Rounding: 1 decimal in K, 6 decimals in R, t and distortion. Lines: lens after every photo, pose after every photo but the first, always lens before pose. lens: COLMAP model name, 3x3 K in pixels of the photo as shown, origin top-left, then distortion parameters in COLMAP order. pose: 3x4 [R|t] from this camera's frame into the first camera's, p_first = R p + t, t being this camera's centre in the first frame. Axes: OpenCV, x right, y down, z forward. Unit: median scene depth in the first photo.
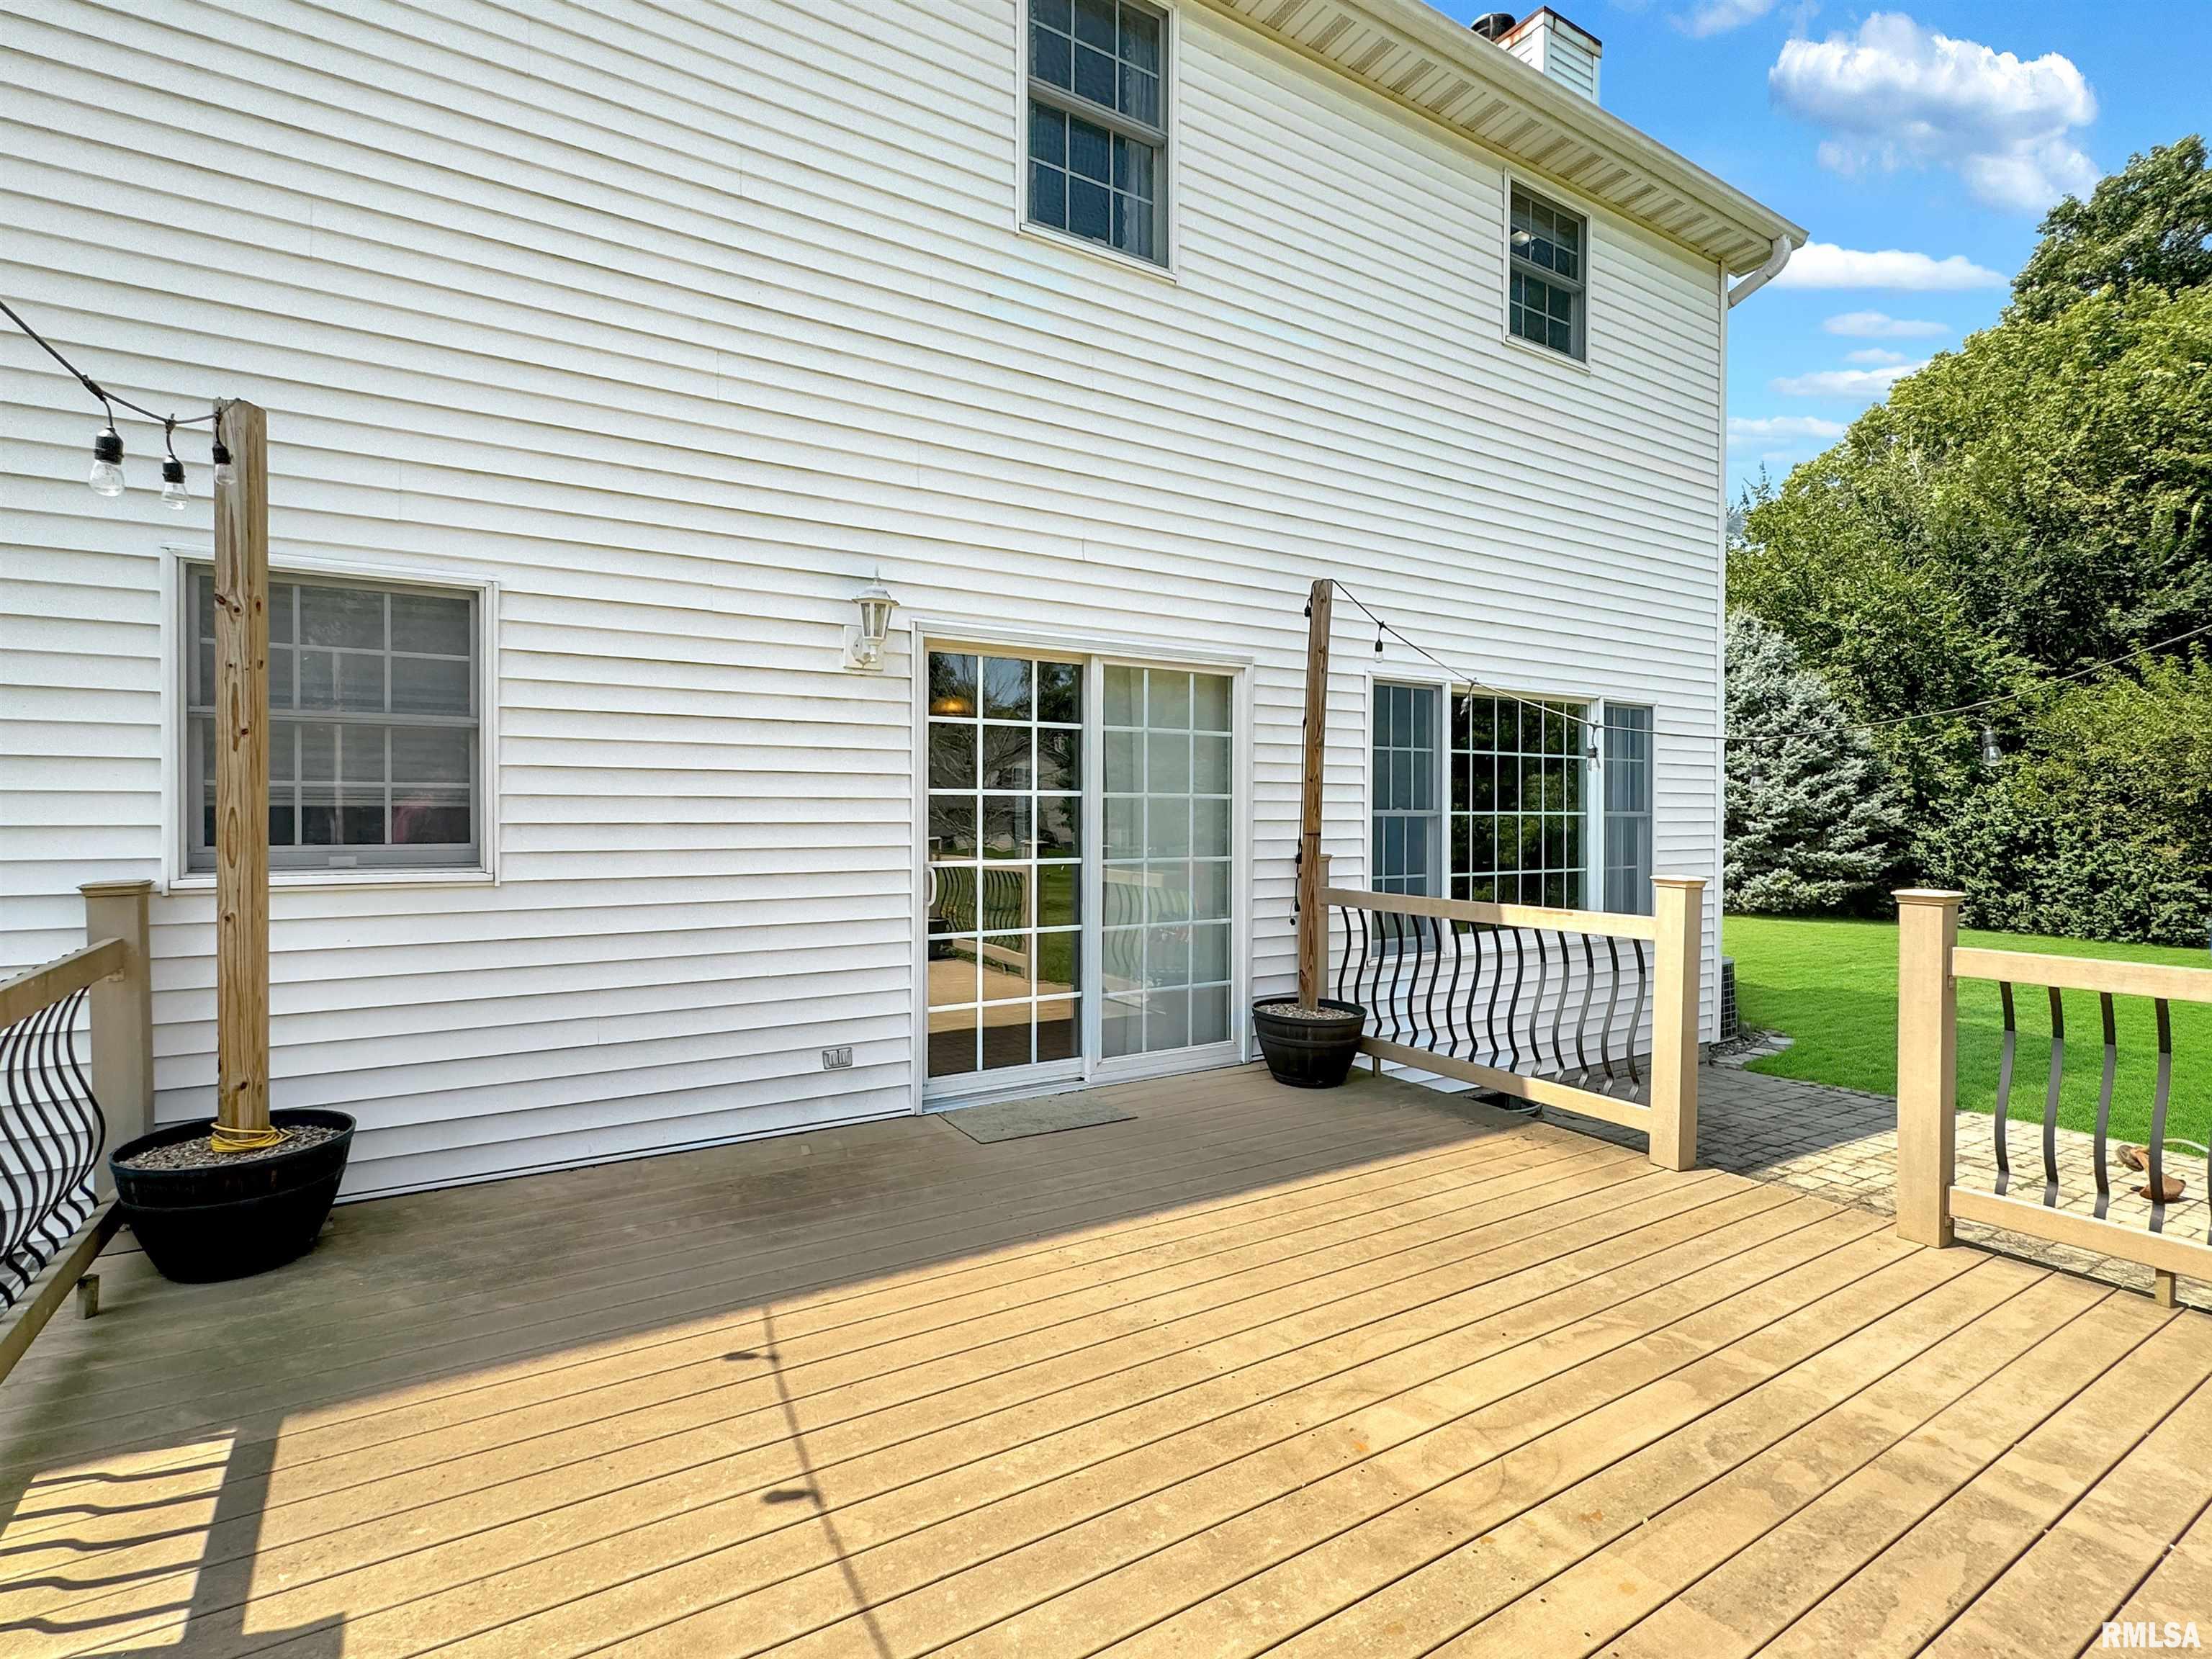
lens RADIAL K [[1072.6, 0, 1106.7], [0, 1072.6, 822.2], [0, 0, 1]] dist [-0.002230, -0.000407]
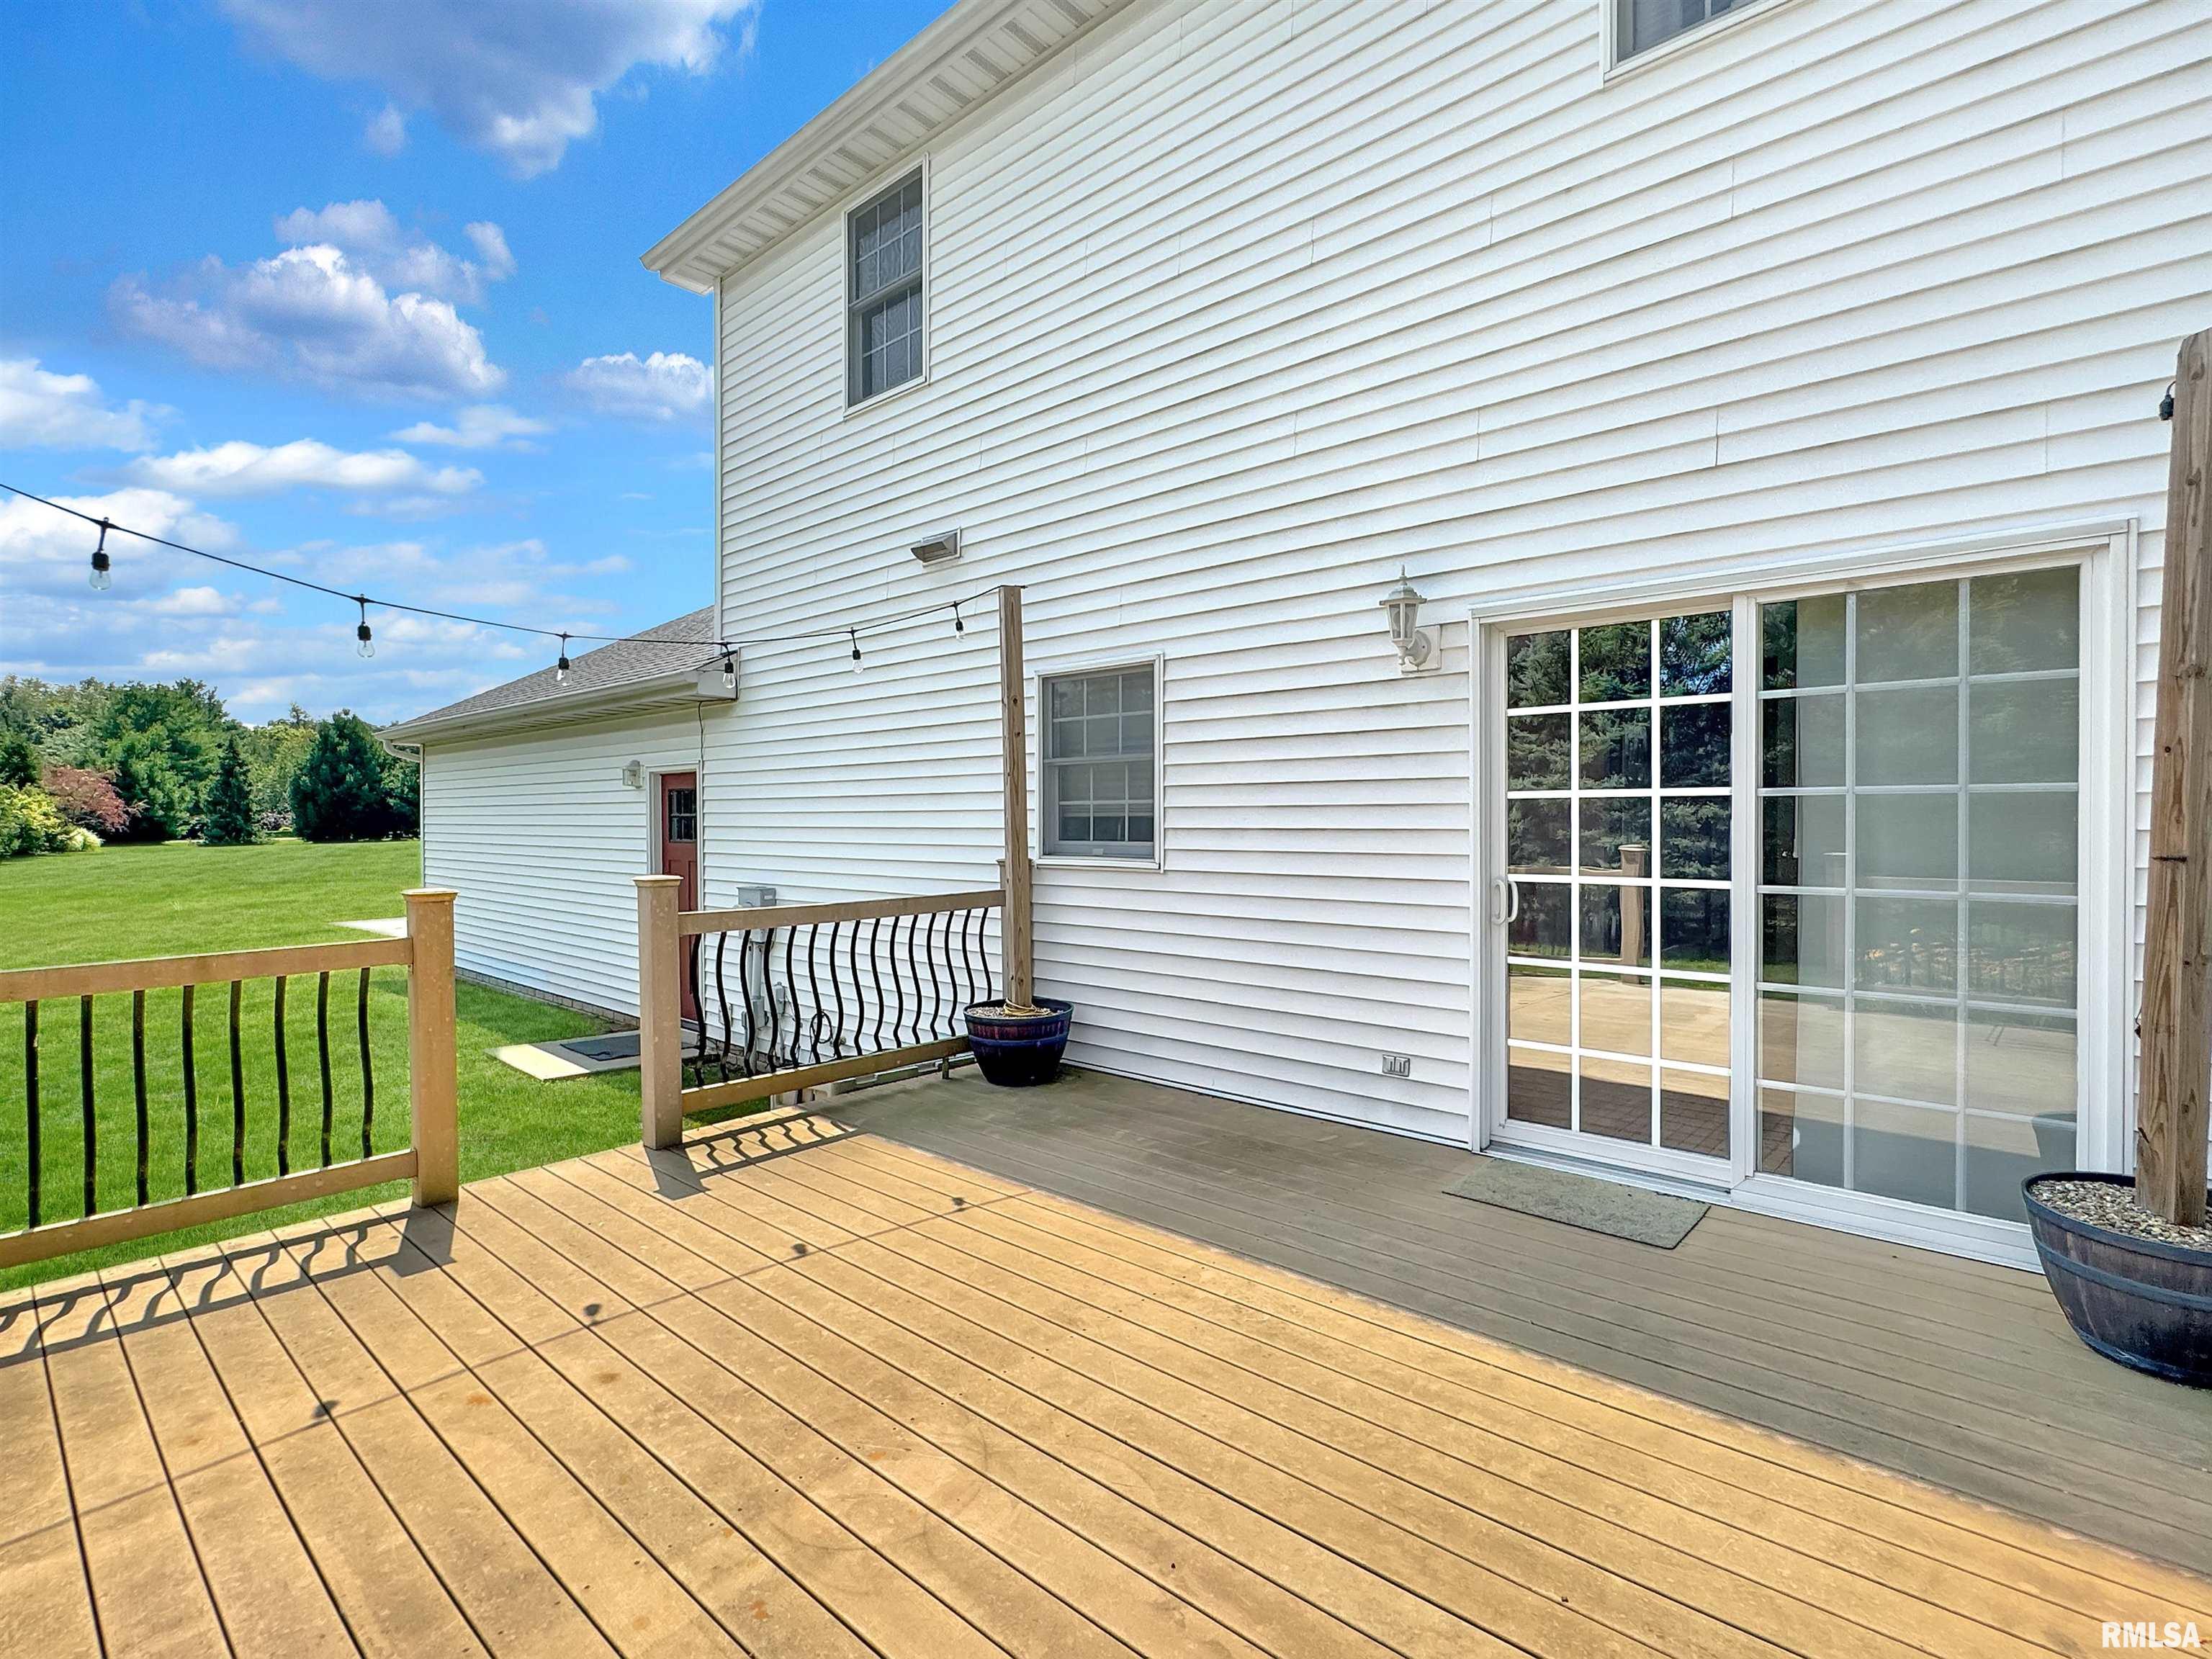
lens RADIAL K [[1064.8, 0, 1106.0], [0, 1064.8, 829.5], [0, 0, 1]] dist [-0.000867, 0.000880]
pose [[0.270725, 0.006138, -0.962637, 0.776601], [-0.004250, 0.999978, 0.005181, -0.004564], [0.962647, 0.002689, 0.270745, 0.582206]]
